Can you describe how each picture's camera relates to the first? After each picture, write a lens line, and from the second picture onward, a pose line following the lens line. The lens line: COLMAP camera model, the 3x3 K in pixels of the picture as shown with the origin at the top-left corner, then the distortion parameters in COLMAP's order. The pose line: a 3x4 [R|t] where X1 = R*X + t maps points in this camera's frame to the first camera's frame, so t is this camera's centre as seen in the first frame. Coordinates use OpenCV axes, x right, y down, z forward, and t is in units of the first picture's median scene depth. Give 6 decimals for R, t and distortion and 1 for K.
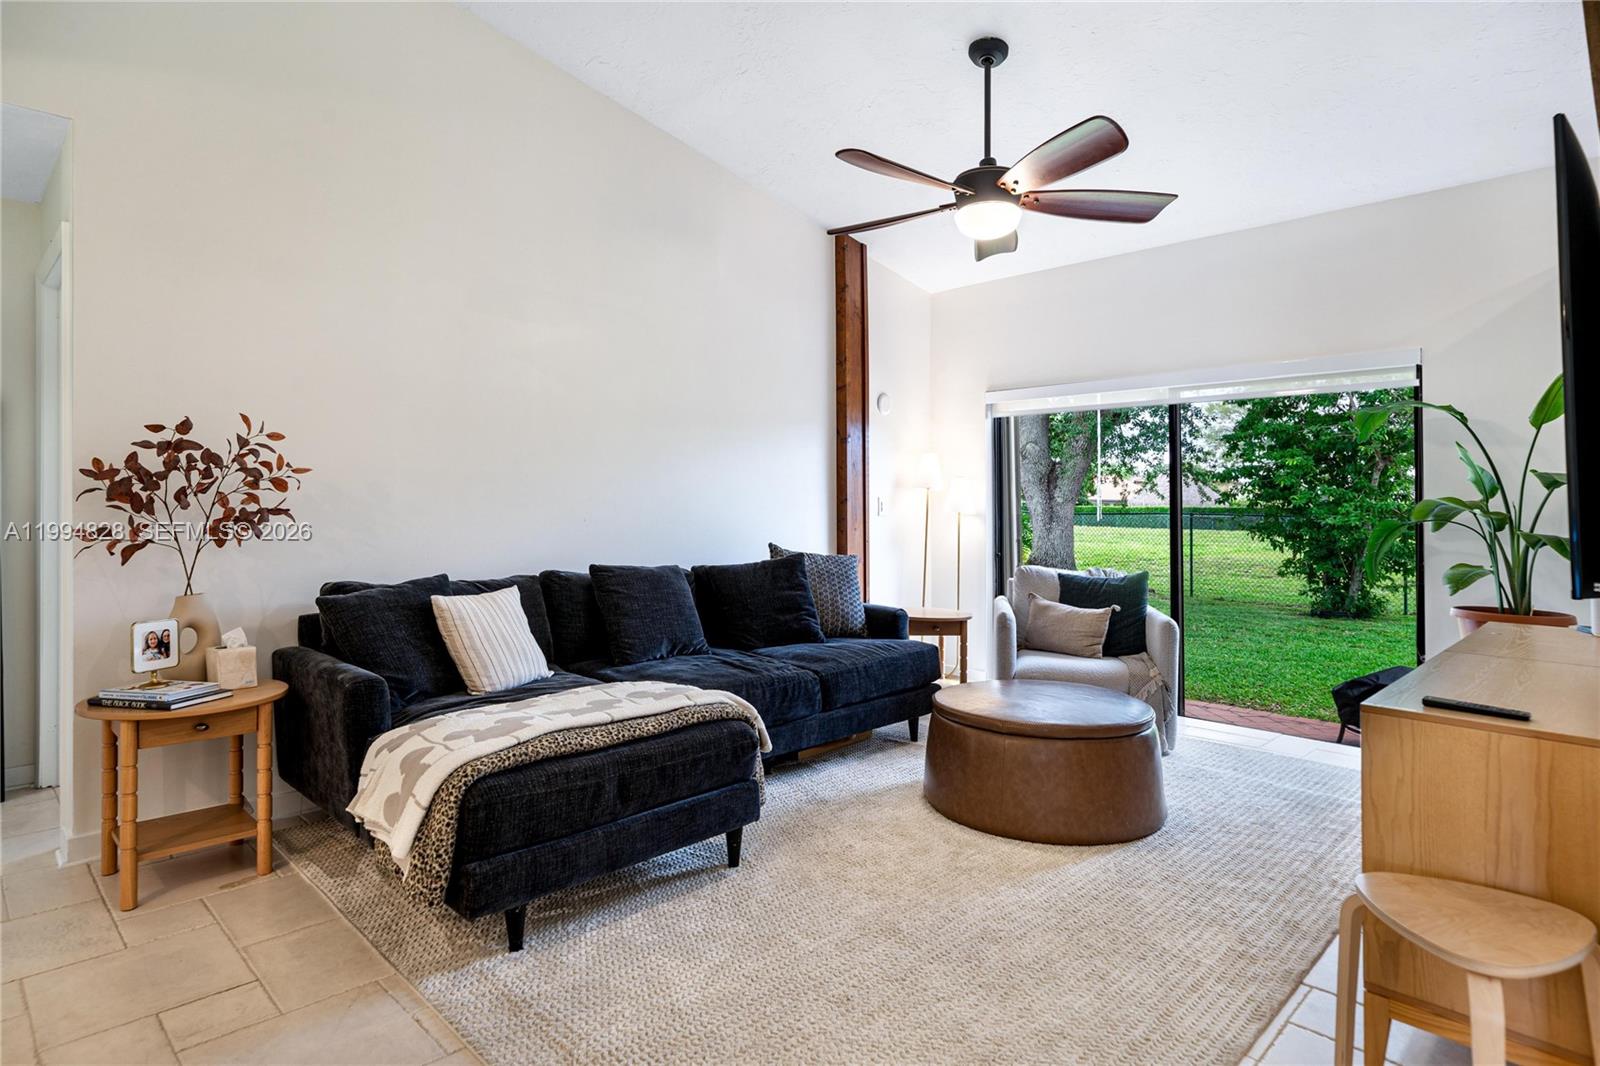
lens RADIAL K [[846.5, 0, 793.9], [0, 846.5, 513.9], [0, 0, 1]] dist [0.003510, 0.000668]
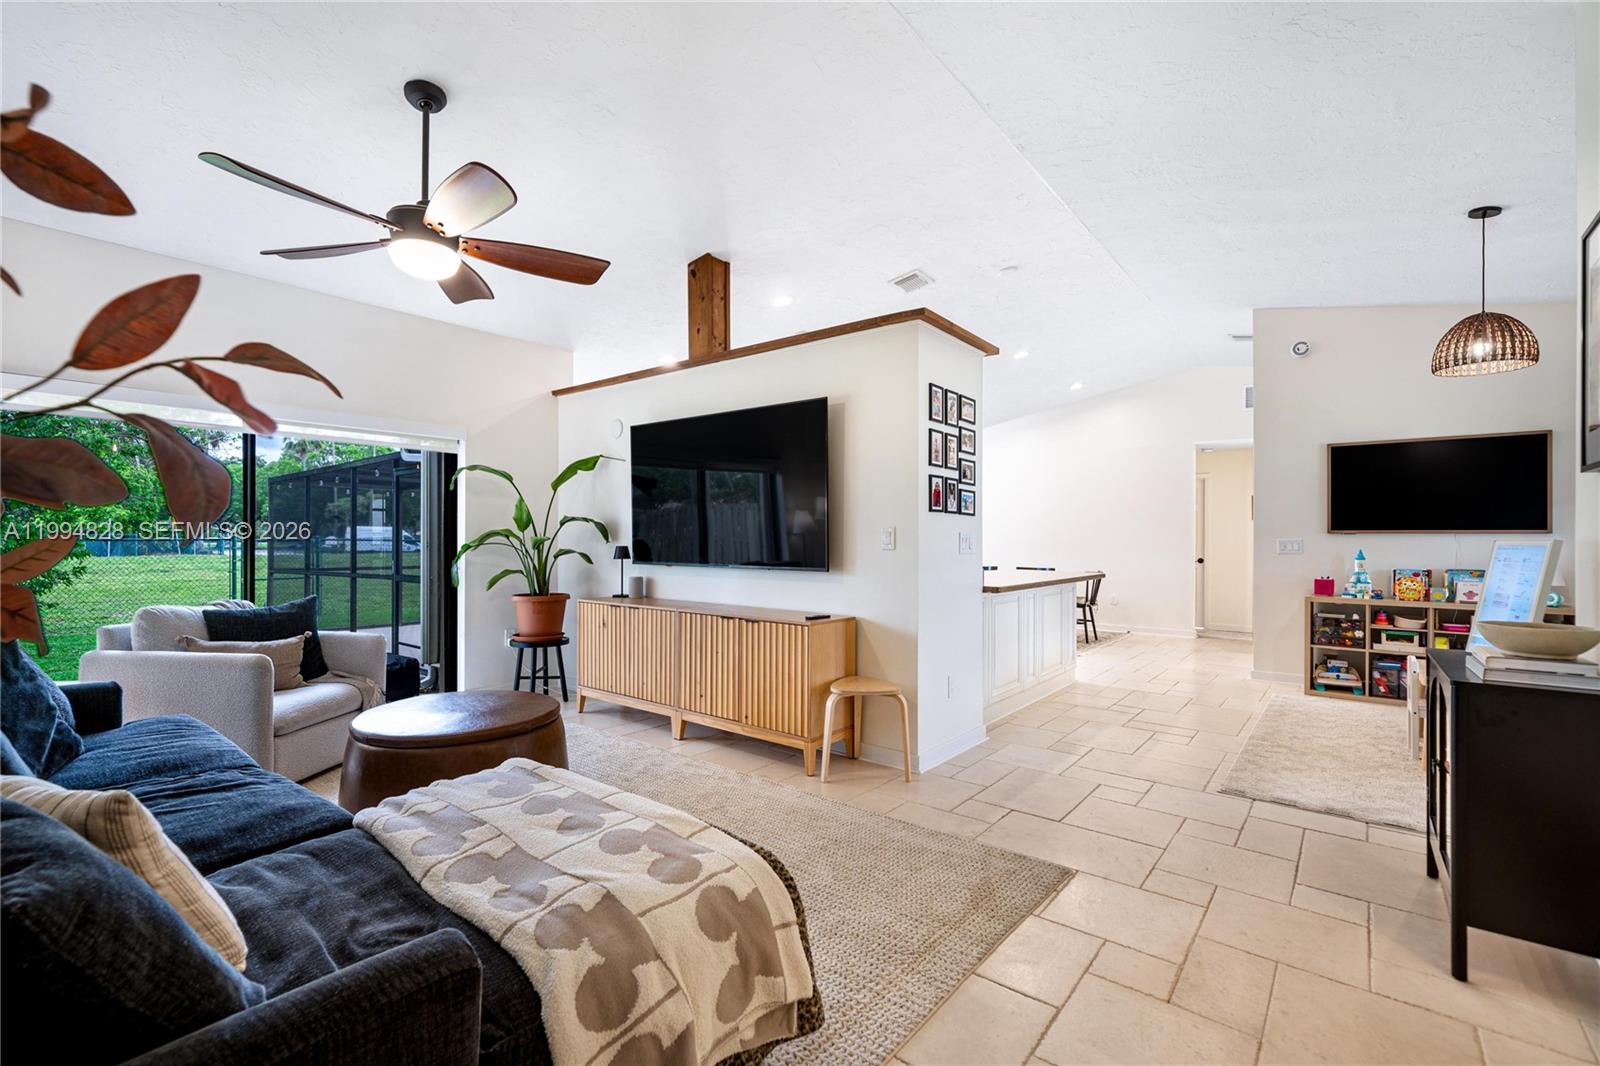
lens RADIAL K [[710.1, 0, 791.8], [0, 710.1, 527.5], [0, 0, 1]] dist [0.001698, 0.000612]
pose [[-0.094960, 0.003417, 0.995475, -0.802126], [0.001467, 0.999994, -0.003293, -0.021483], [-0.995480, 0.001147, -0.094965, 0.758383]]
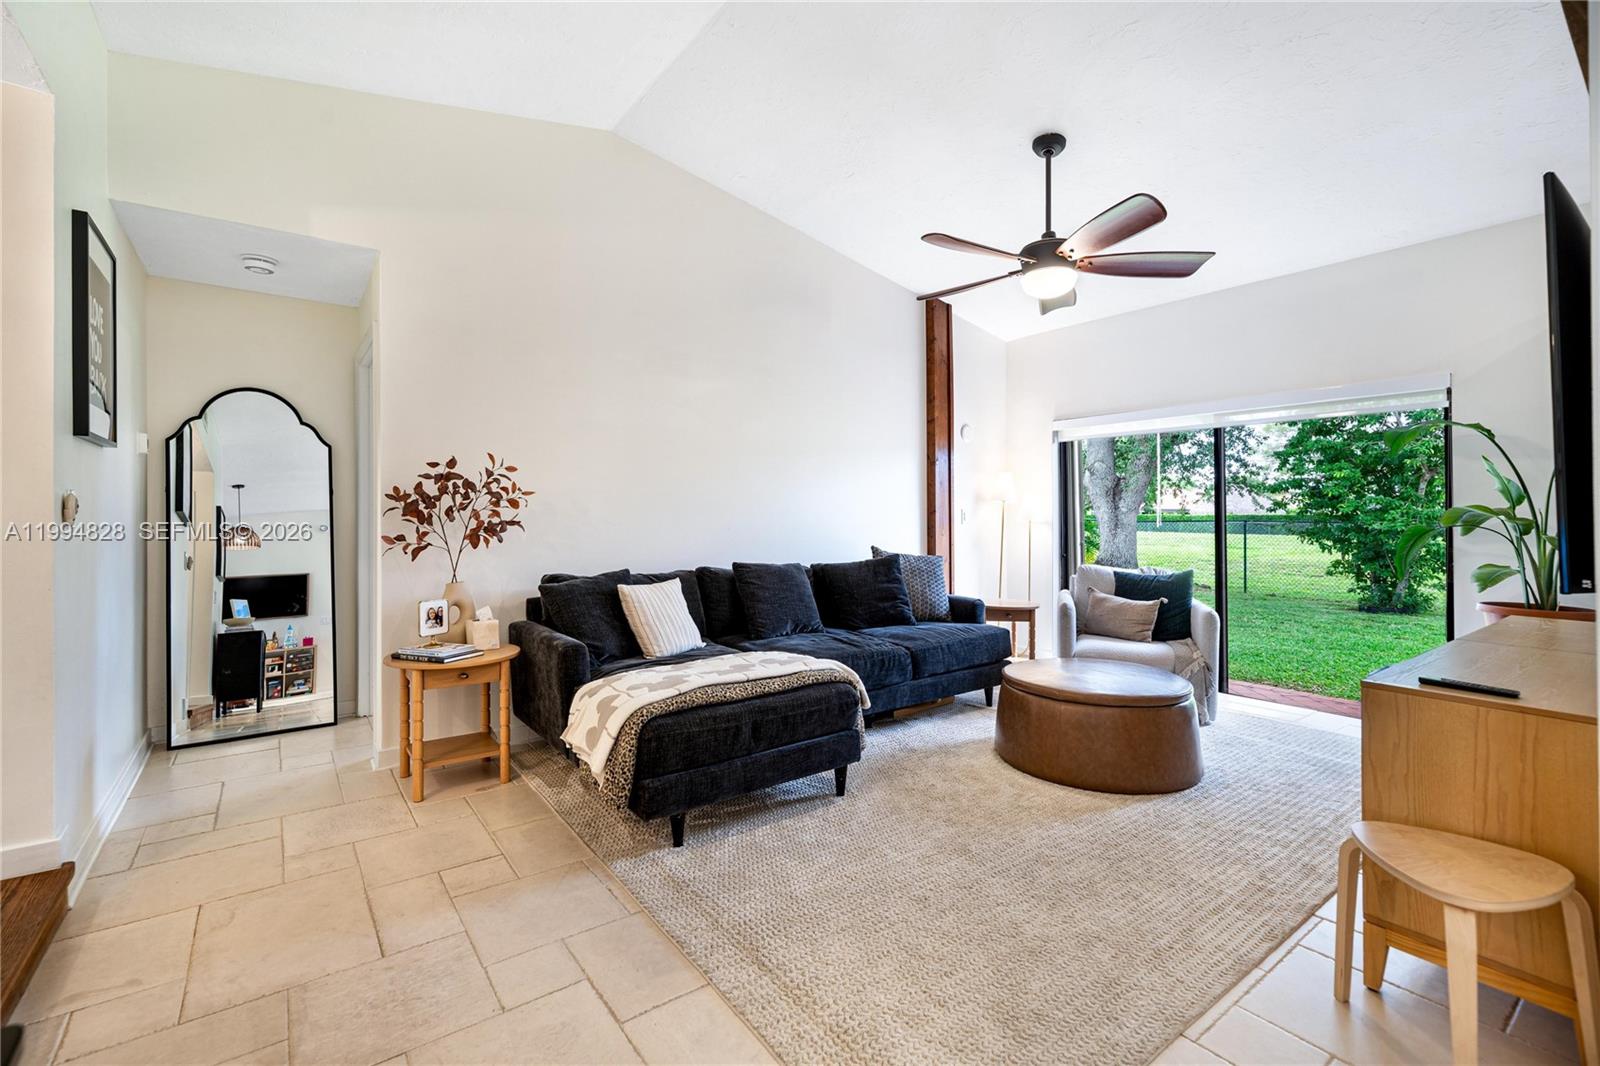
lens RADIAL K [[710.1, 0, 804.6], [0, 710.1, 515.9], [0, 0, 1]] dist [0.001698, 0.000612]
pose [[0.989414, -0.006237, -0.144987, 0.032914], [0.004925, 0.999944, -0.009409, -0.001174], [0.145038, 0.008595, 0.989389, -0.081393]]
